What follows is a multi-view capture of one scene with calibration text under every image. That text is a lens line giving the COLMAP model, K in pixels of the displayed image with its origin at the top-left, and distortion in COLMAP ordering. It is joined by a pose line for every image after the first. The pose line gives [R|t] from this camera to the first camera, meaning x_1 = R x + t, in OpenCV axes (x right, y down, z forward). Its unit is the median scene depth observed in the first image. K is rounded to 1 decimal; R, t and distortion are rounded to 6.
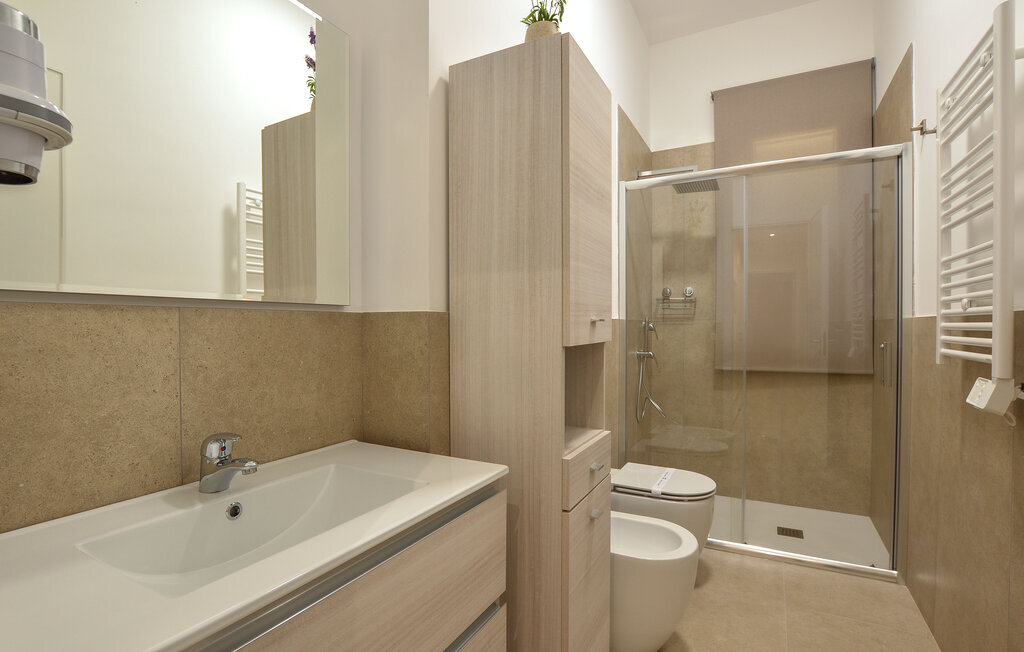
lens RADIAL K [[480.7, 0, 514.7], [0, 480.7, 333.5], [0, 0, 1]] dist [-0.021121, 0.000833]
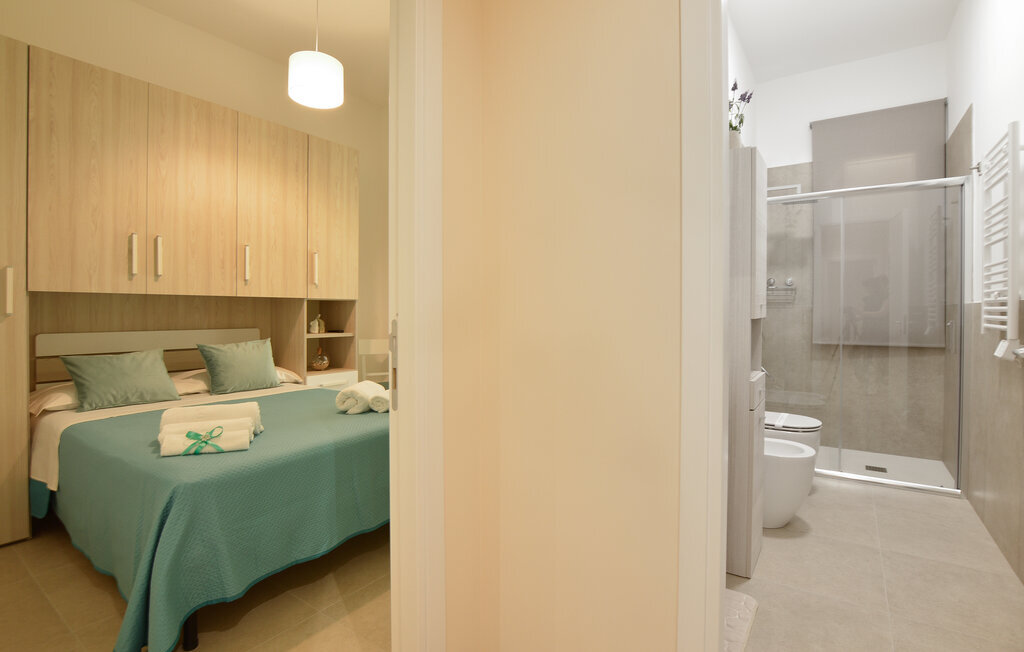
lens RADIAL K [[478.8, 0, 535.3], [0, 478.8, 315.2], [0, 0, 1]] dist [-0.022261, 0.000647]
pose [[0.995992, 0.004867, -0.089314, -0.286539], [-0.005178, 0.999981, -0.003244, 0.011731], [0.089297, 0.003693, 0.995998, -0.449926]]
